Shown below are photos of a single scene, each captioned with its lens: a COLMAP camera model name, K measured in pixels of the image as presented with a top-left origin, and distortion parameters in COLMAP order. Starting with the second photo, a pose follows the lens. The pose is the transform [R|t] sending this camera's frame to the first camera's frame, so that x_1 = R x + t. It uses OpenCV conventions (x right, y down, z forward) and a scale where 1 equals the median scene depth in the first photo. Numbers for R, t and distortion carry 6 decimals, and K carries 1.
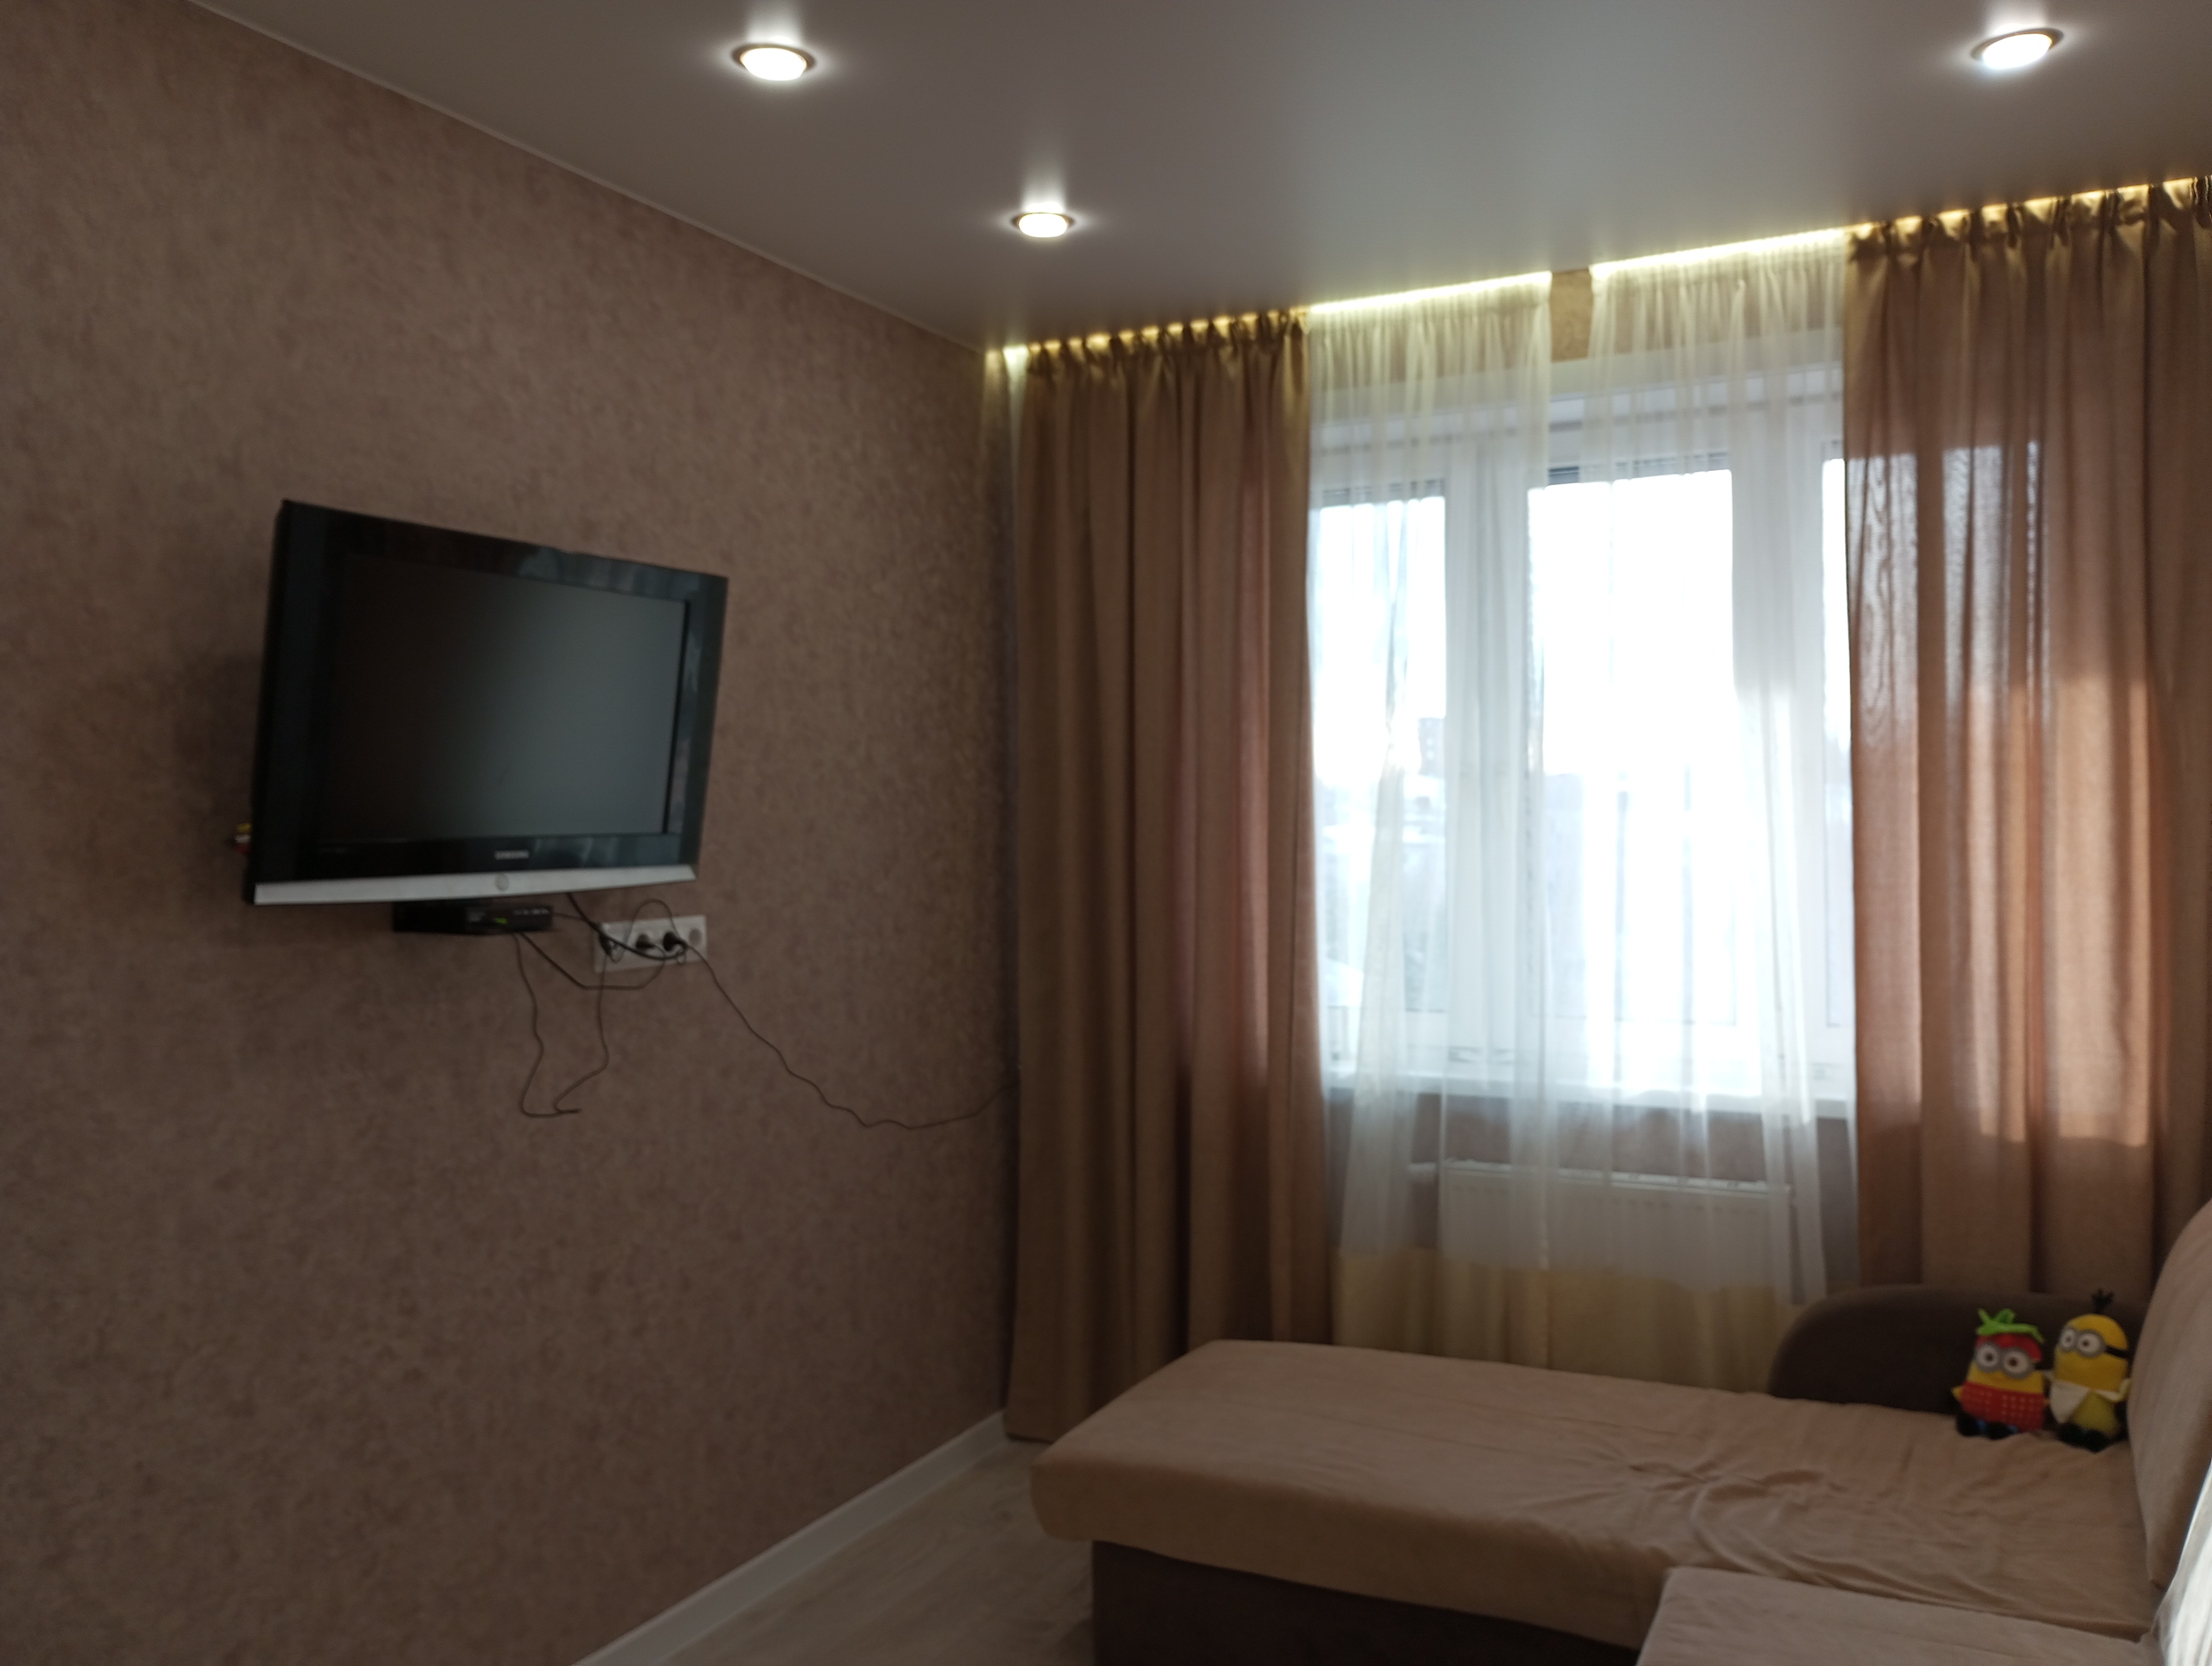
lens RADIAL K [[1834.0, 0, 1098.0], [0, 1834.0, 836.8], [0, 0, 1]] dist [0.060592, -0.074951]
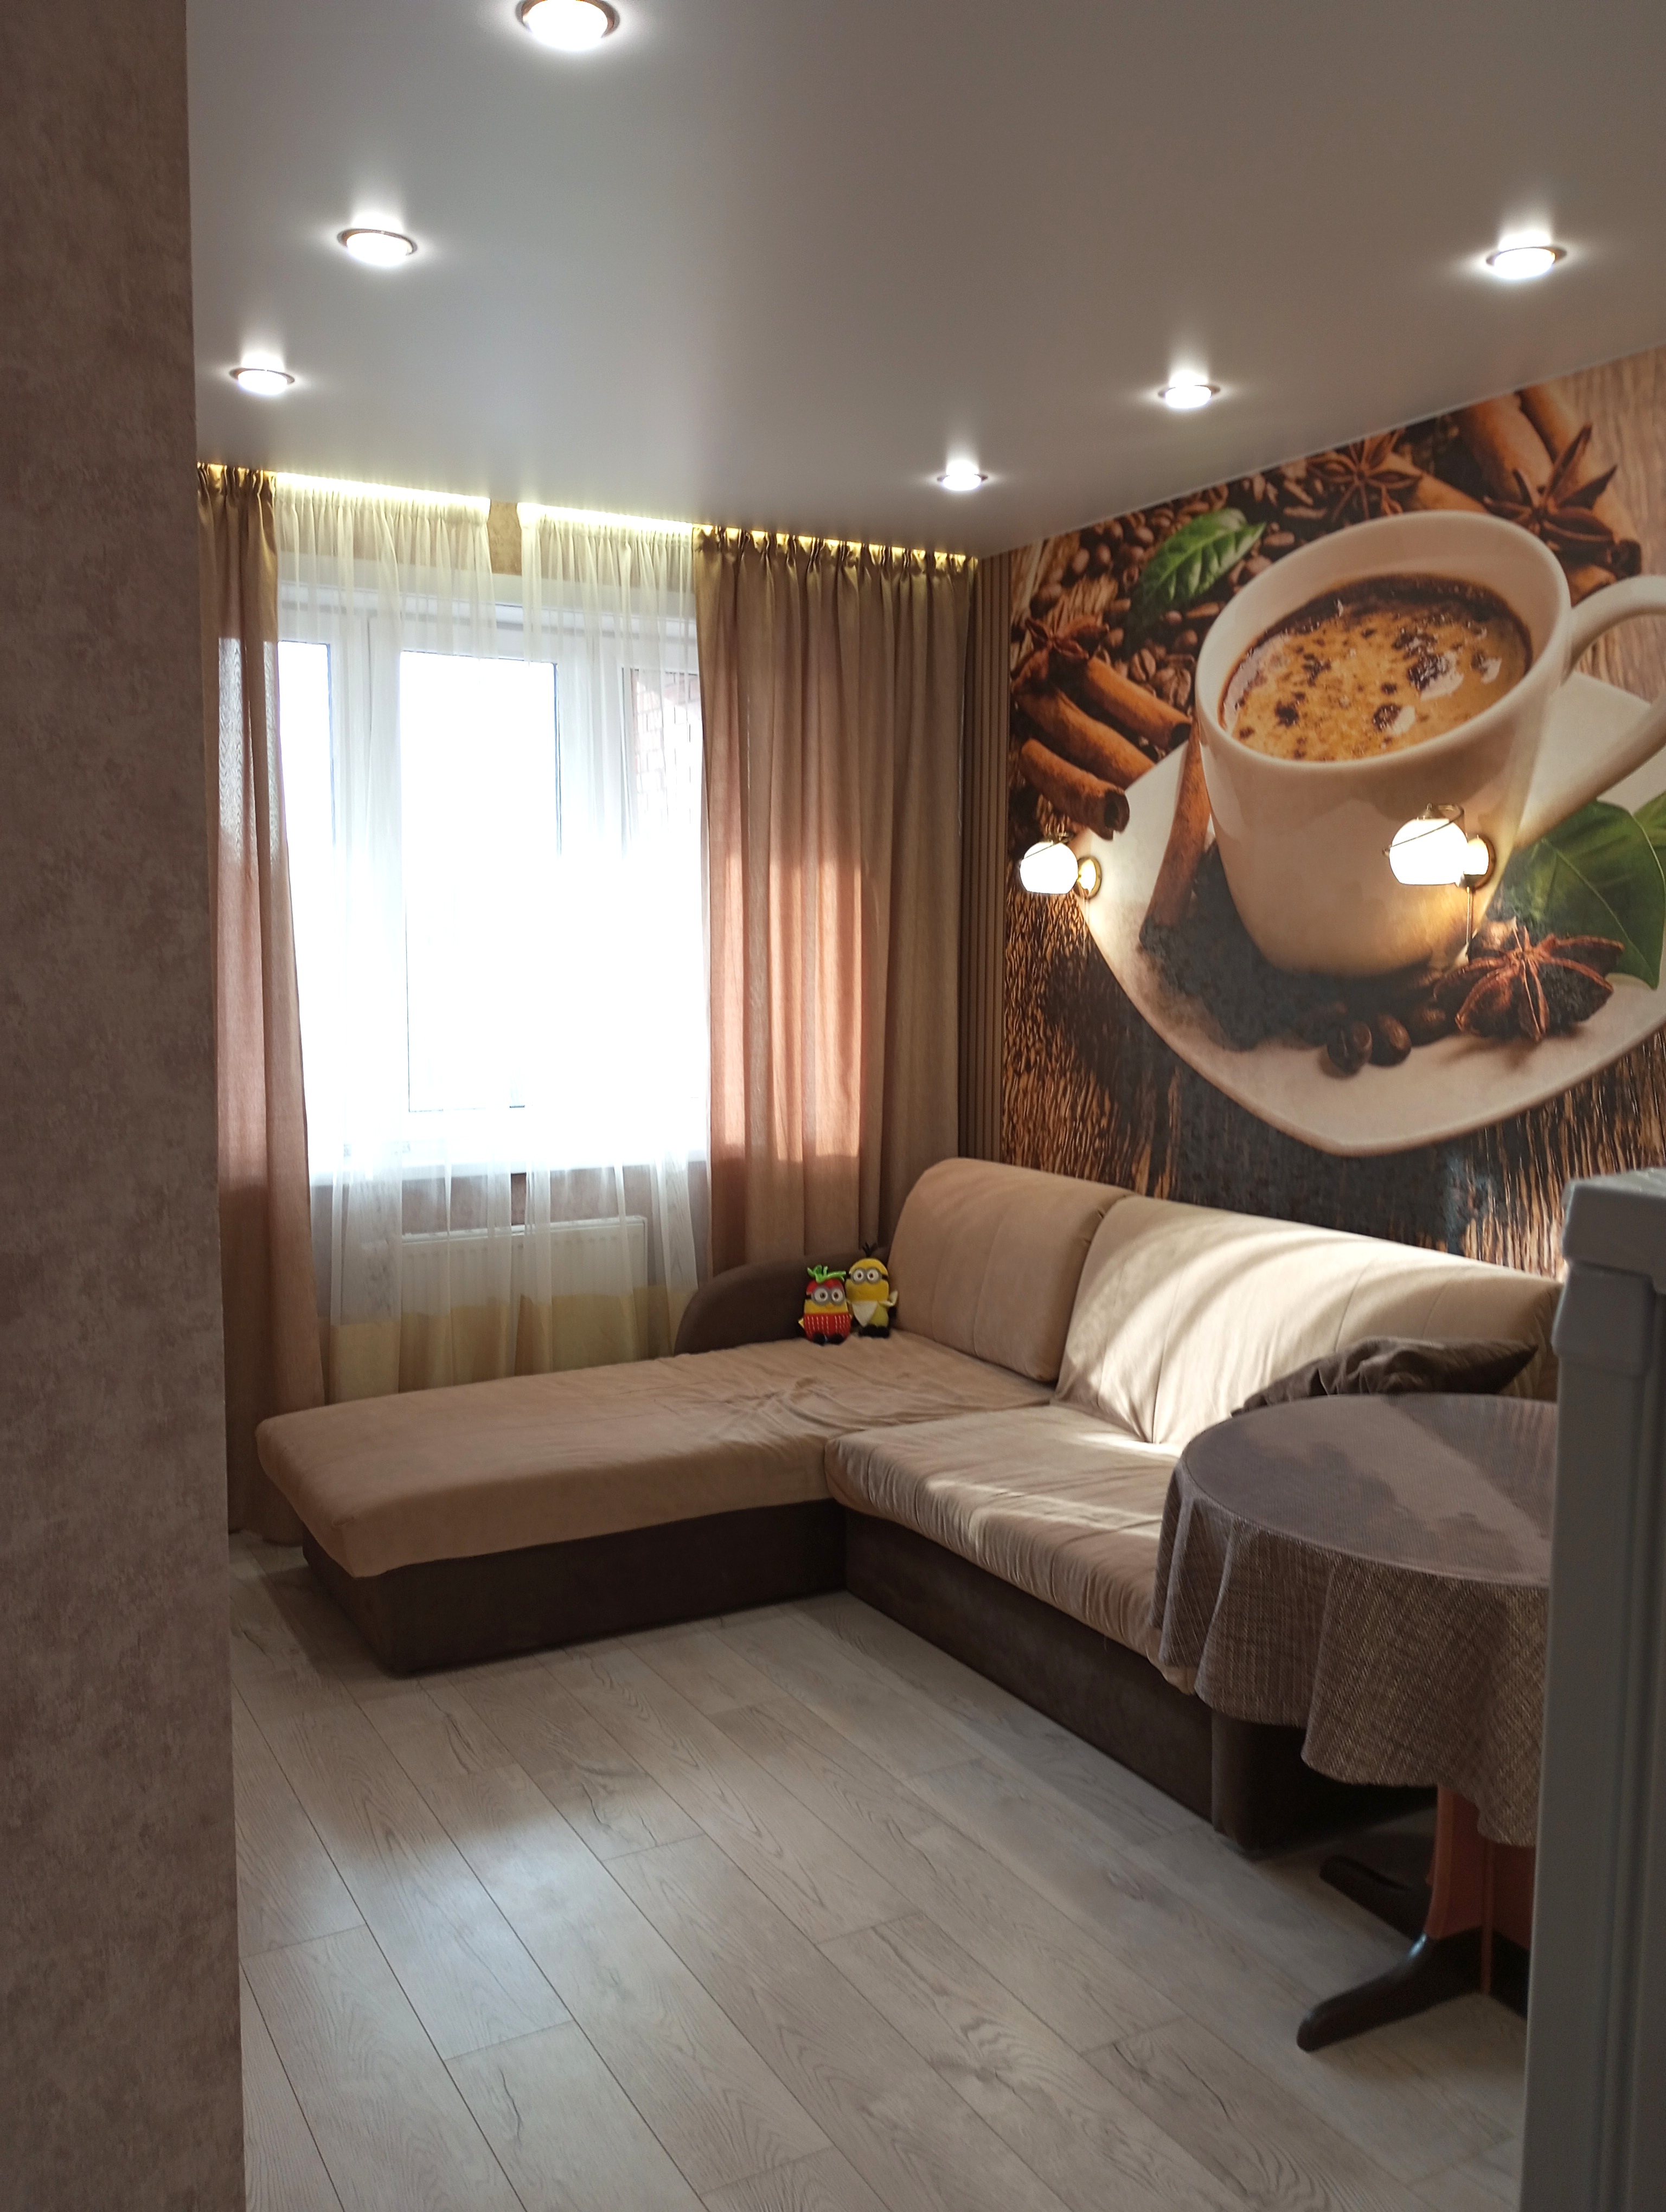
lens RADIAL K [[1834.0, 0, 830.1], [0, 1834.0, 1110.6], [0, 0, 1]] dist [0.060592, -0.074951]
pose [[0.572835, -0.071836, 0.816517, -0.728649], [-0.006038, 0.995755, 0.091841, -0.018249], [-0.819649, -0.057540, 0.569970, 0.106889]]
